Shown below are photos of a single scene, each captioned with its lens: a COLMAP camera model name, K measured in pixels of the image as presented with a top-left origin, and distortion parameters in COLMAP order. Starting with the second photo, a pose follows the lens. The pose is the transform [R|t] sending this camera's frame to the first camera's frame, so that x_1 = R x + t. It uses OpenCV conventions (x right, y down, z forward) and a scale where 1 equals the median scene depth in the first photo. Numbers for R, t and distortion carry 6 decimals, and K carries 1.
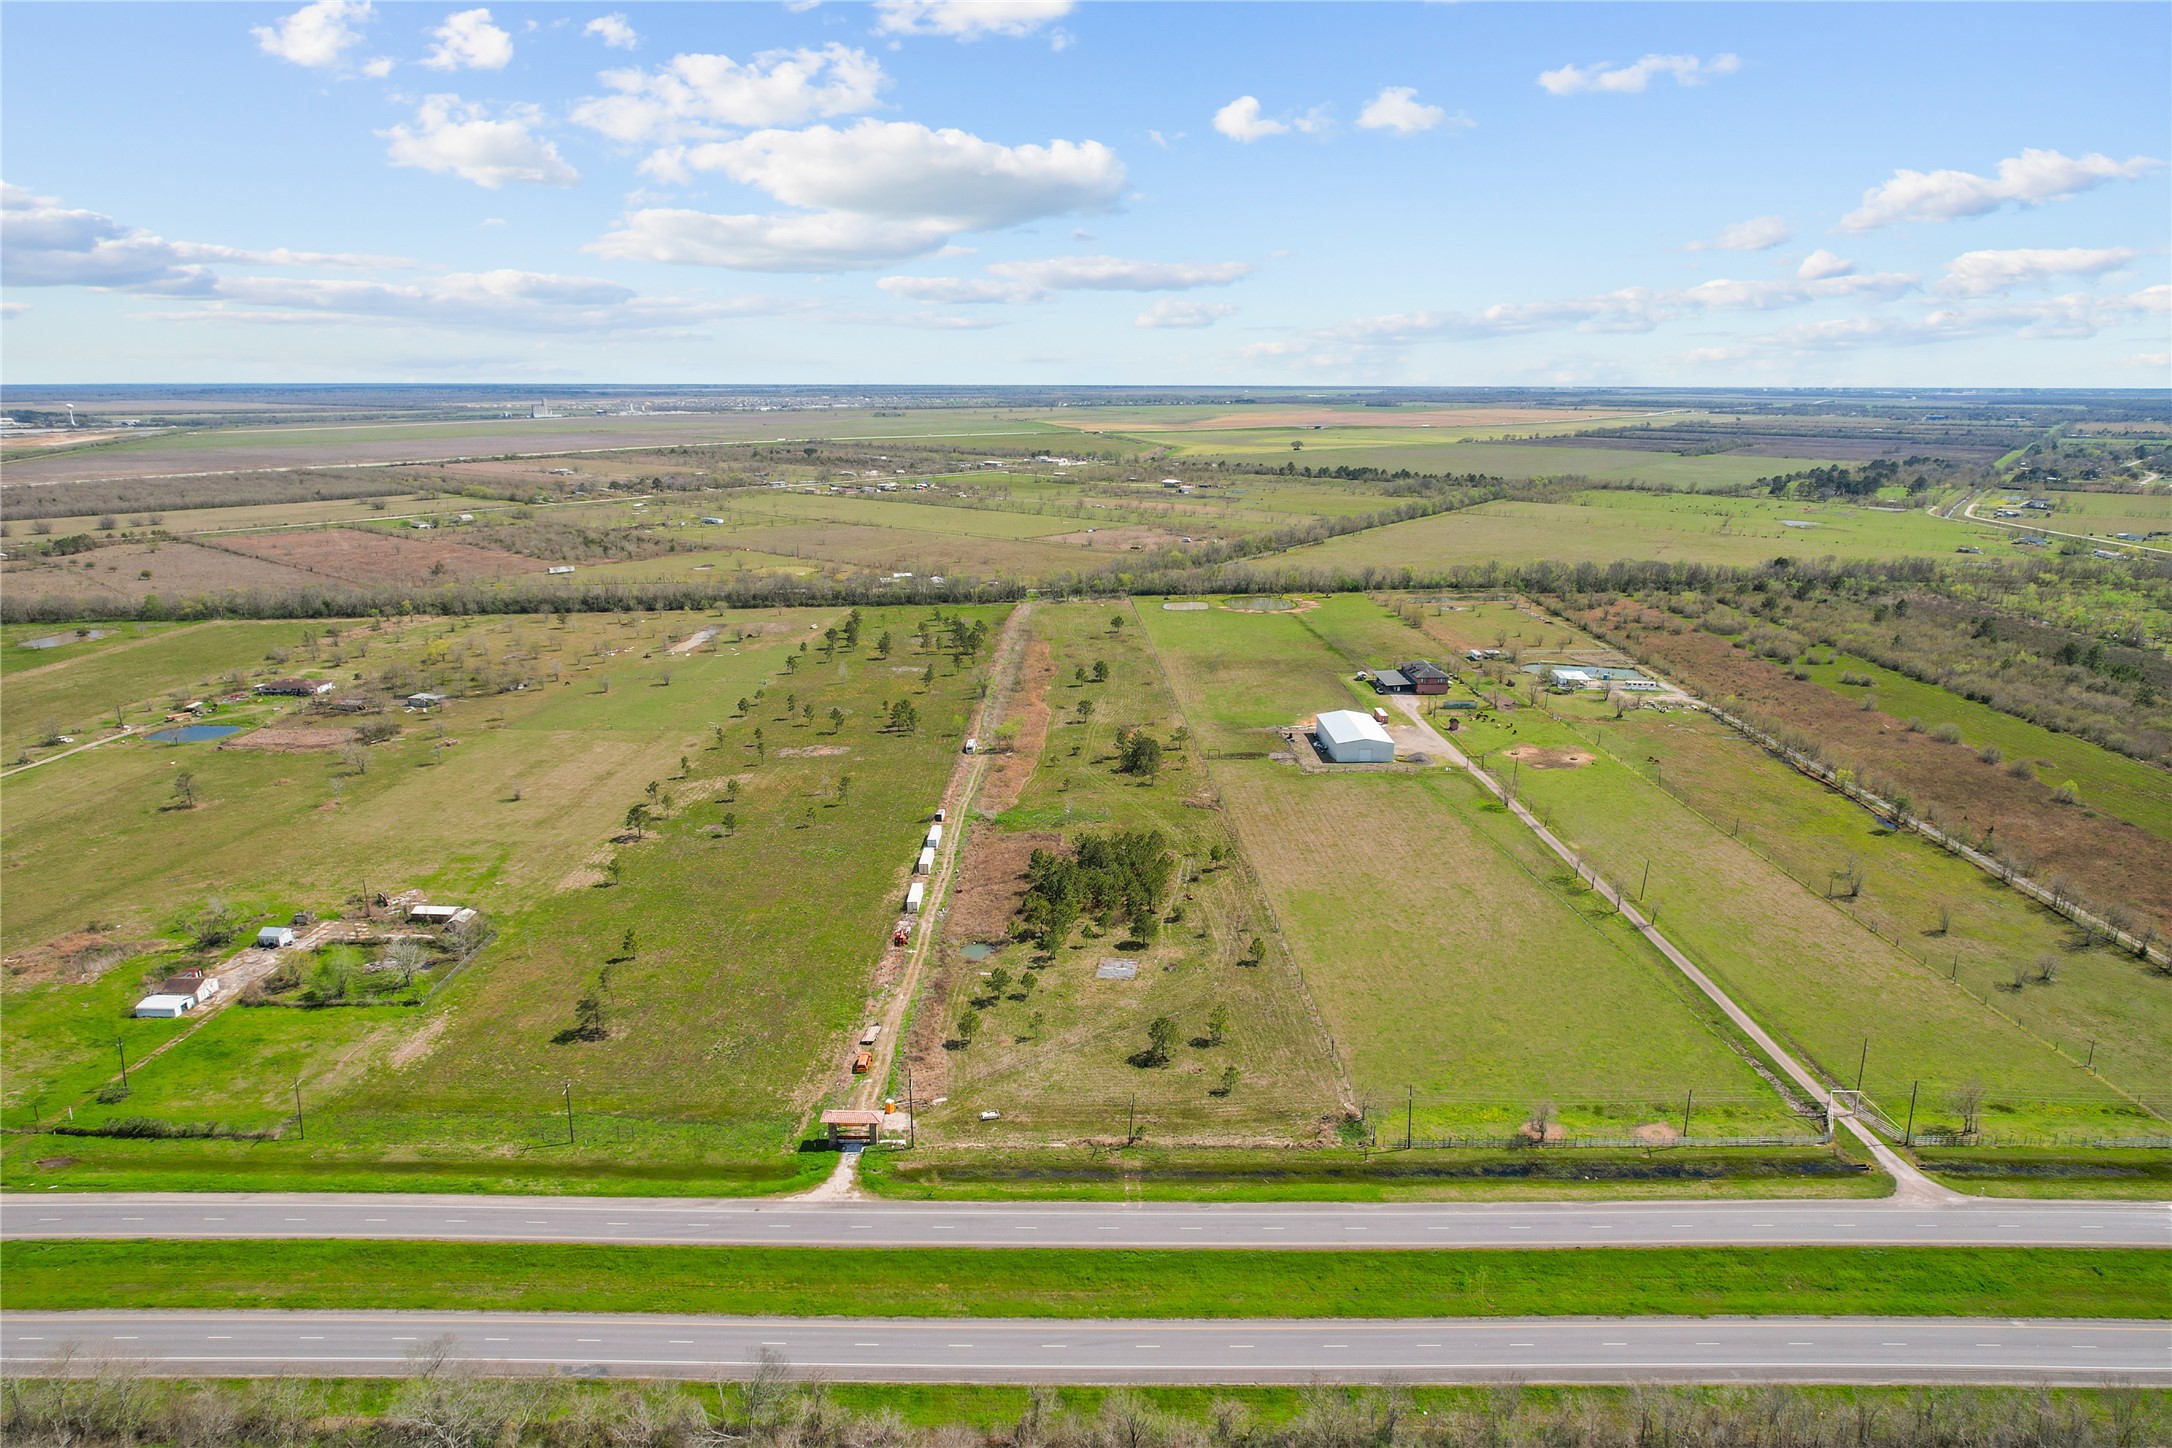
lens RADIAL K [[1392.2, 0, 1086.0], [0, 1392.2, 724.0], [0, 0, 1]] dist [-0.074323, 0.070830]
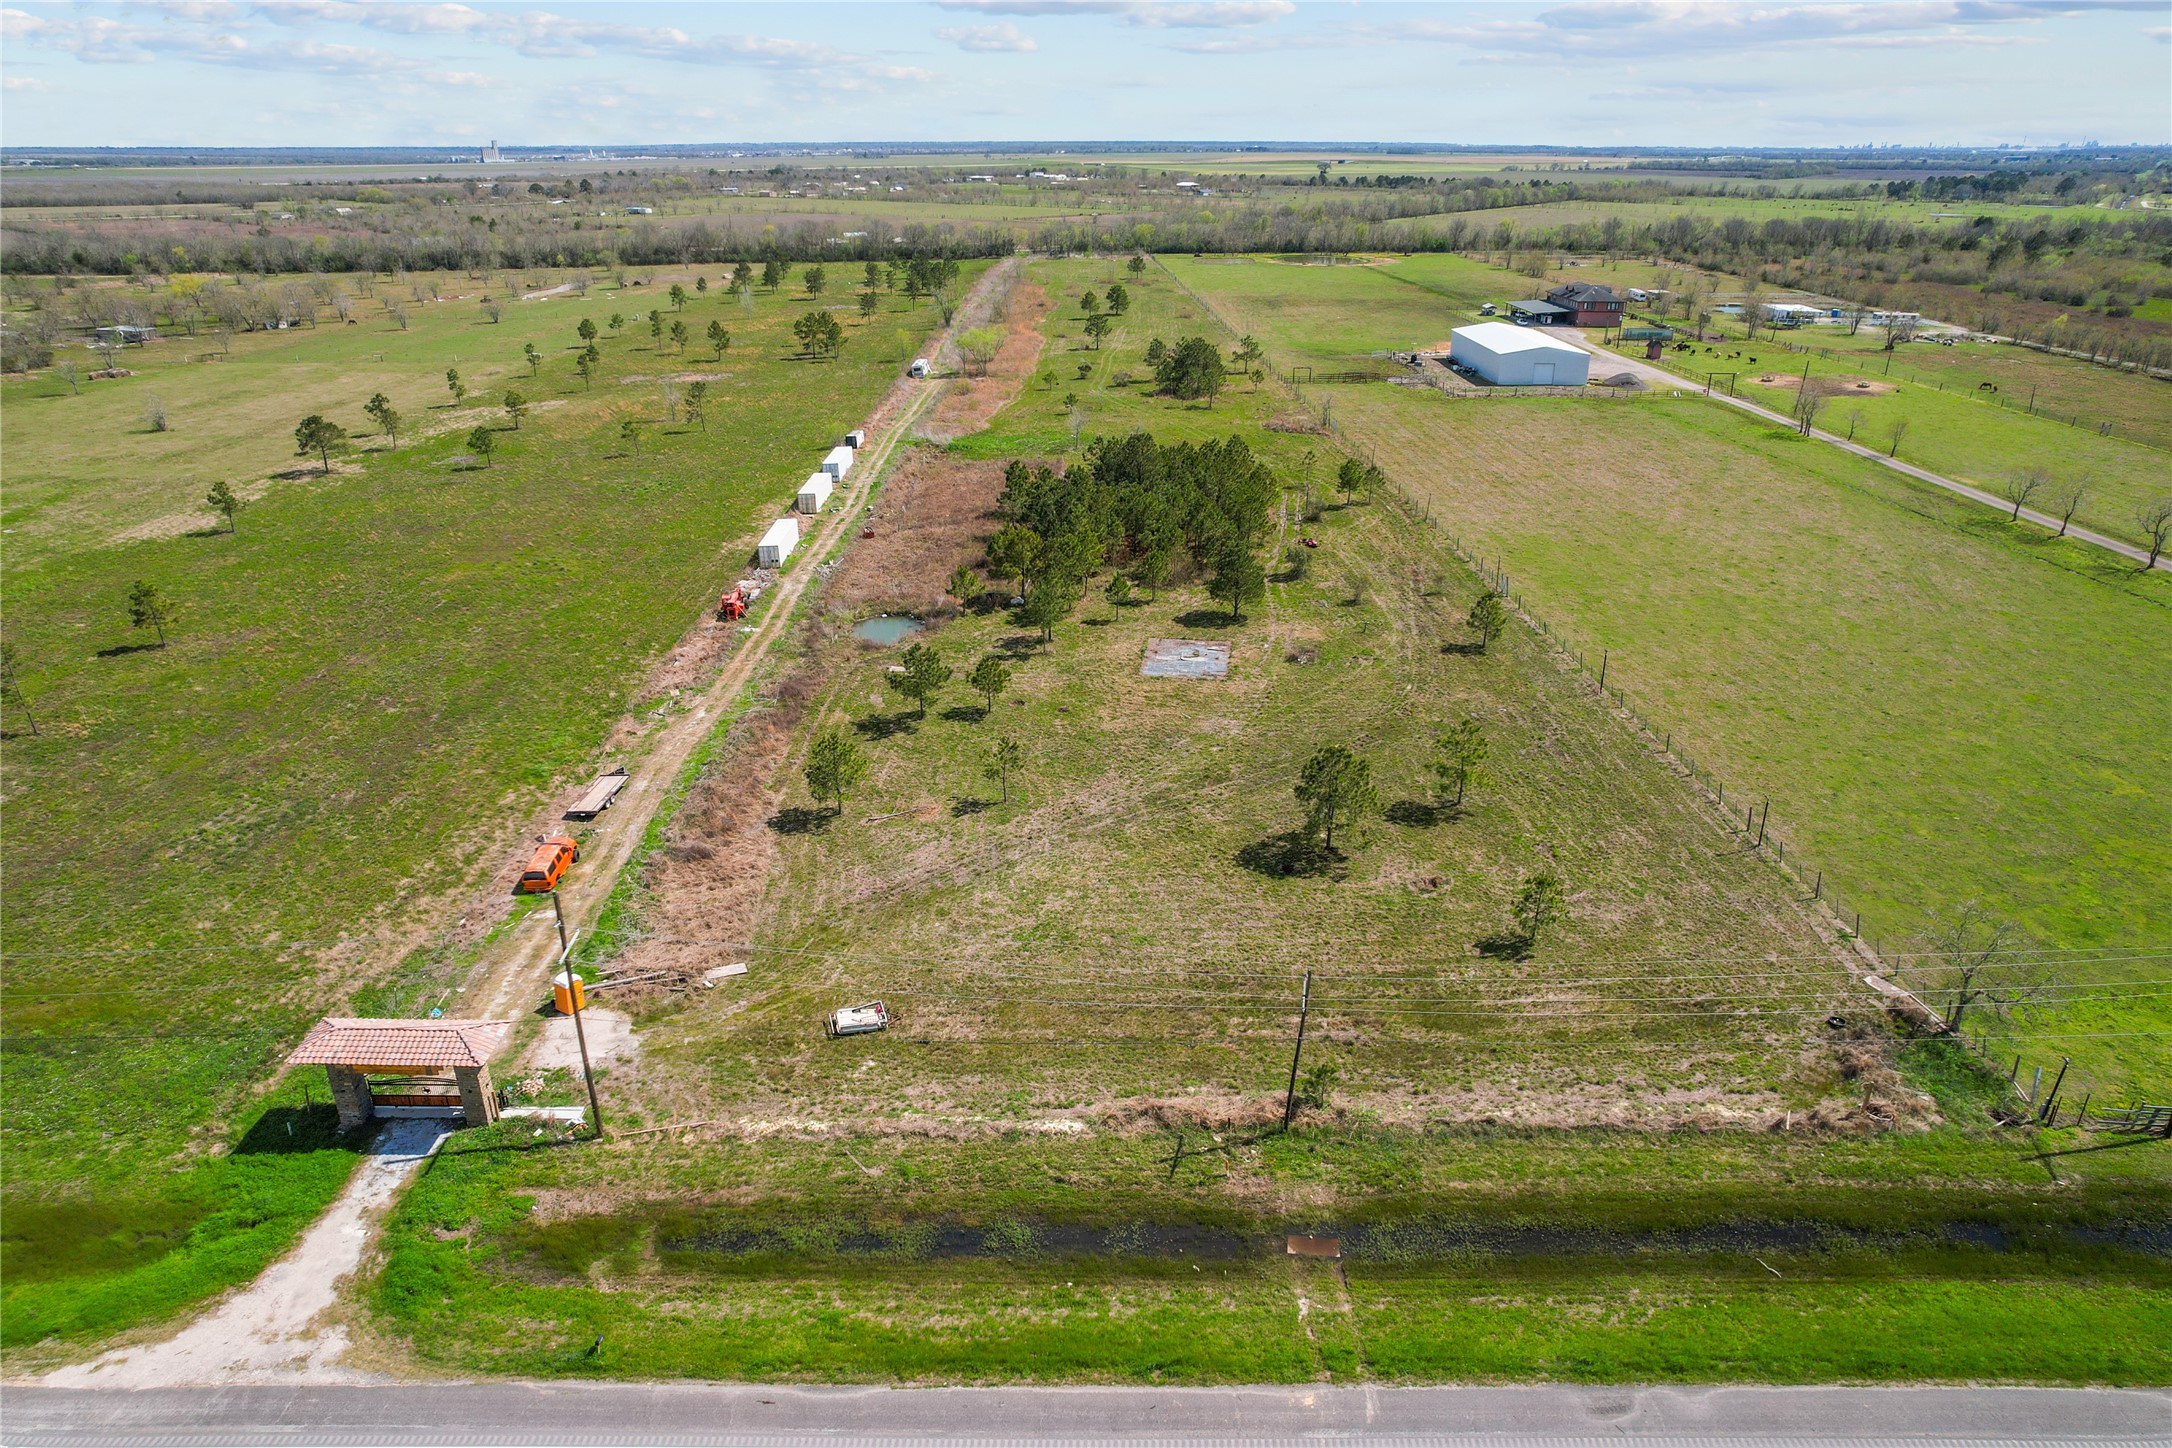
lens RADIAL K [[1392.2, 0, 1086.0], [0, 1392.2, 724.0], [0, 0, 1]] dist [-0.074323, 0.070830]
pose [[0.999998, -0.001969, 0.000283, -0.009095], [0.001904, 0.988435, 0.151631, 0.106583], [-0.000578, -0.151631, 0.988437, 0.451743]]
